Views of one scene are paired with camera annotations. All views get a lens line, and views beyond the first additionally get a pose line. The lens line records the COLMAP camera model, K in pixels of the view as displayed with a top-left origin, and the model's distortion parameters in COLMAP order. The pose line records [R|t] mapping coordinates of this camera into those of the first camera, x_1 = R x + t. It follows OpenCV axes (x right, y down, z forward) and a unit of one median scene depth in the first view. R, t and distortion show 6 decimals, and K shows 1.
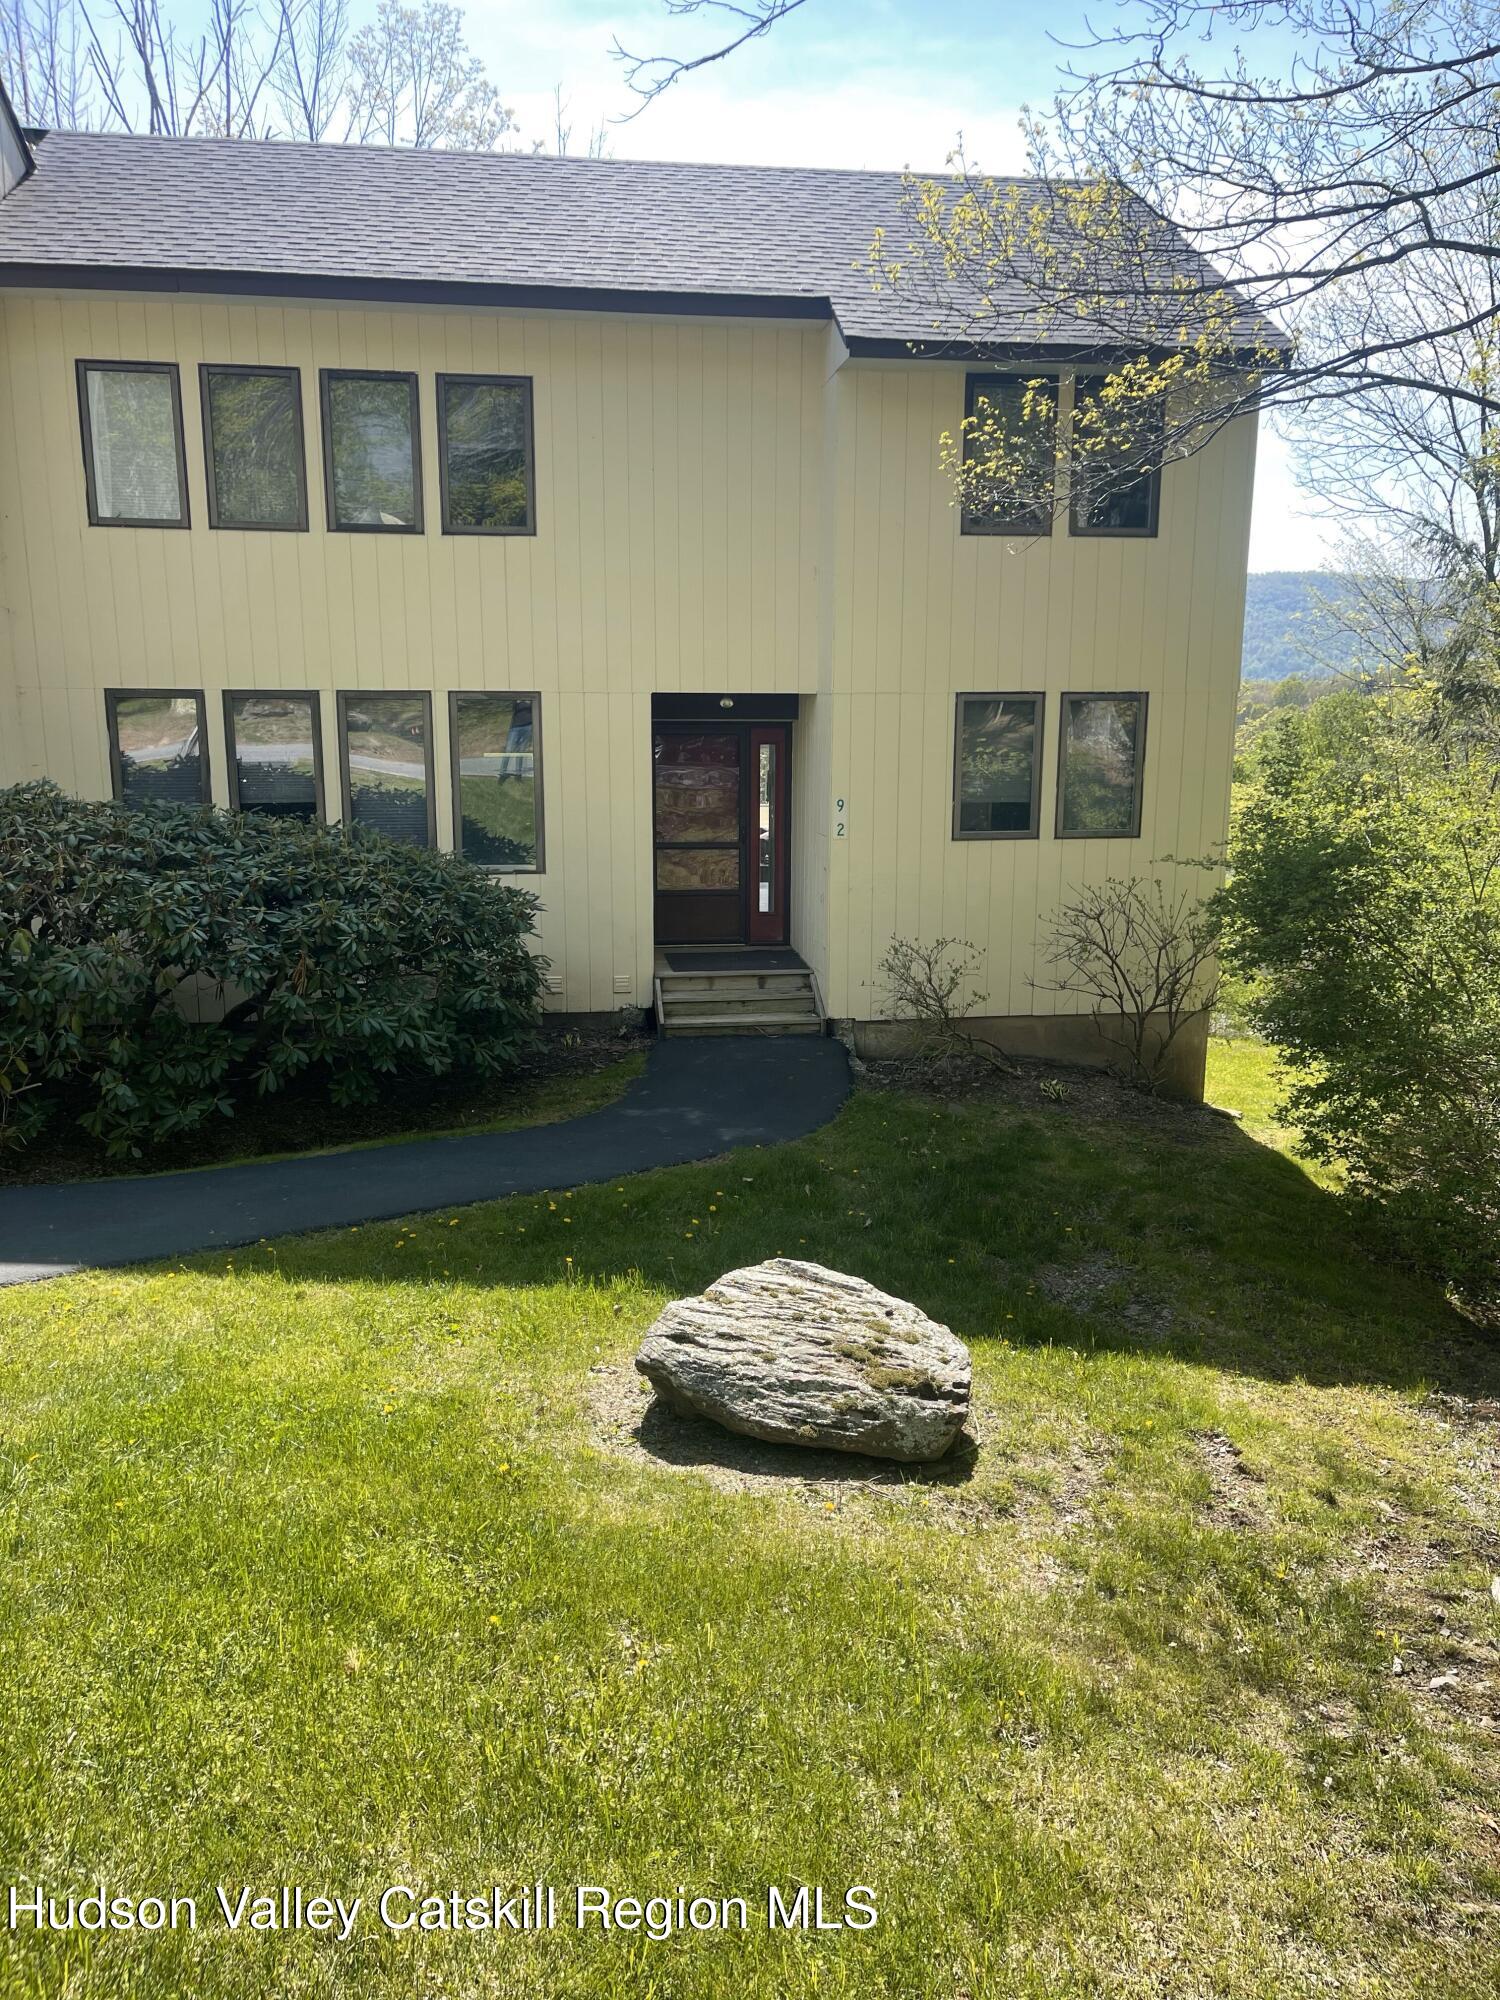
lens RADIAL K [[1550.7, 0, 777.6], [0, 1550.7, 1049.5], [0, 0, 1]] dist [0.008943, 0.001905]
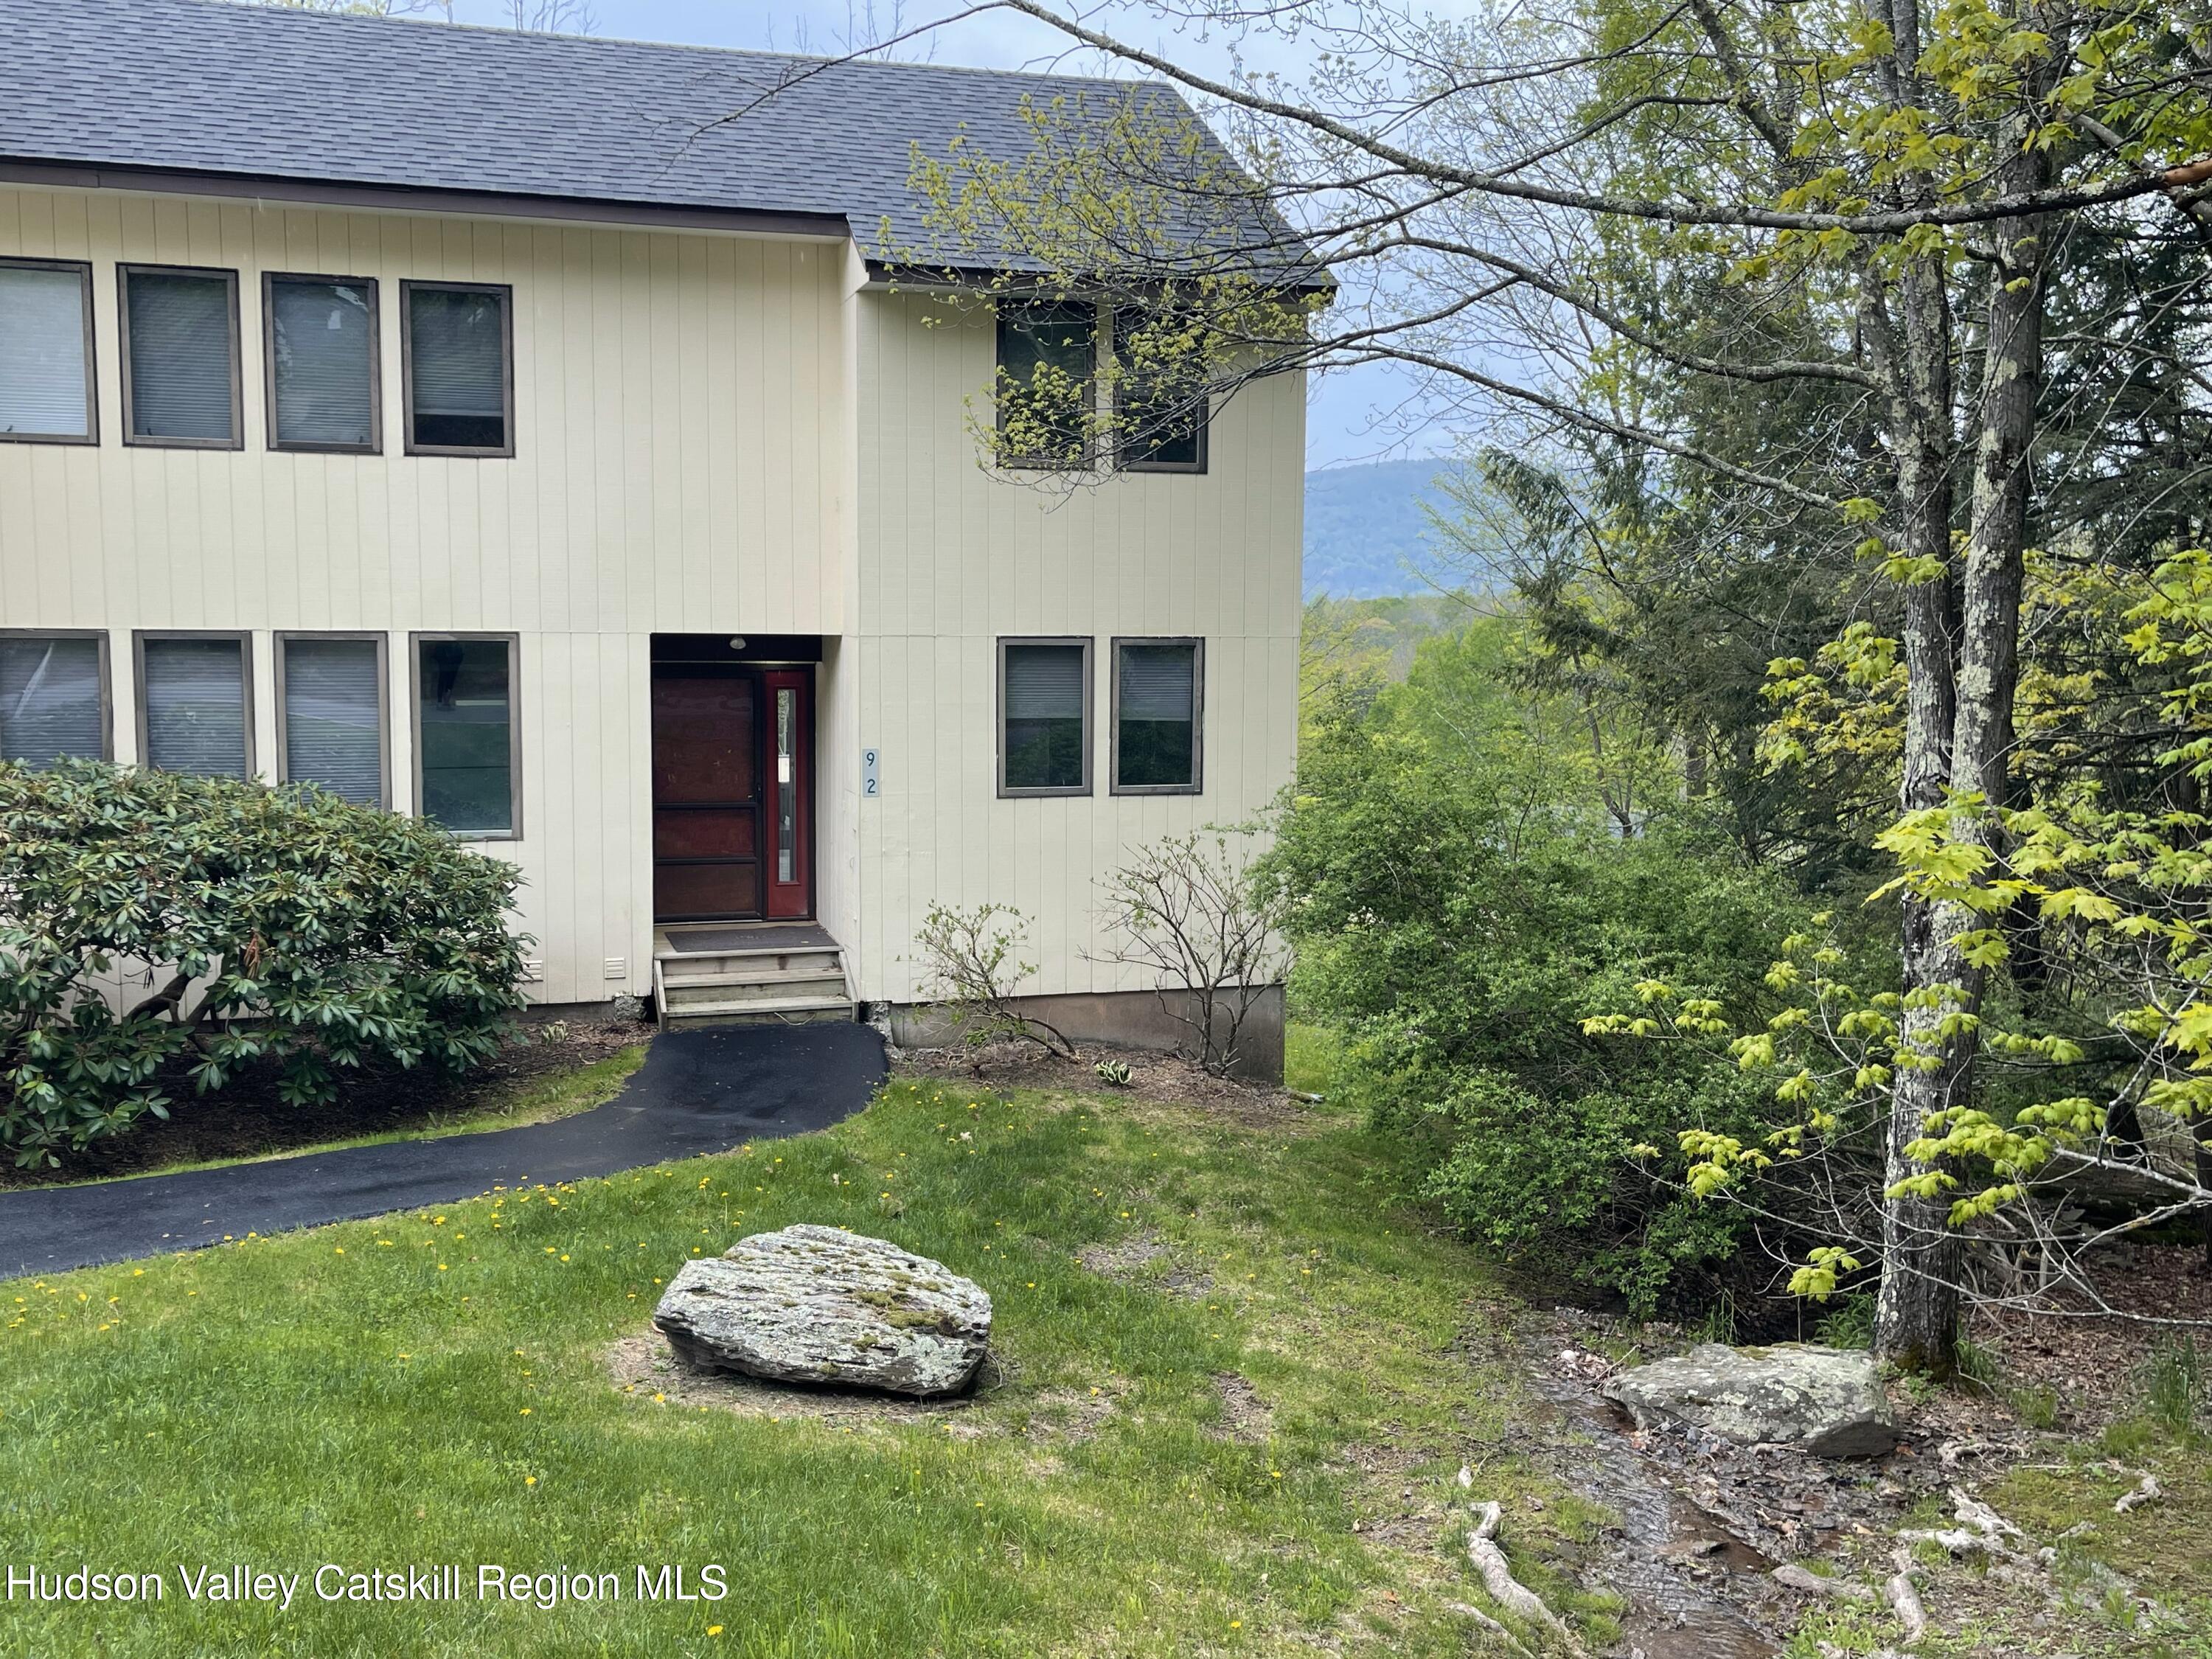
lens RADIAL K [[2099.2, 0, 1106.0], [0, 2099.2, 829.5], [0, 0, 1]] dist [0.119713, -0.222081]
pose [[0.989874, -0.010649, 0.141546, 0.003546], [0.027373, 0.992785, -0.116742, 0.031674], [-0.139281, 0.119434, 0.983024, -0.239432]]
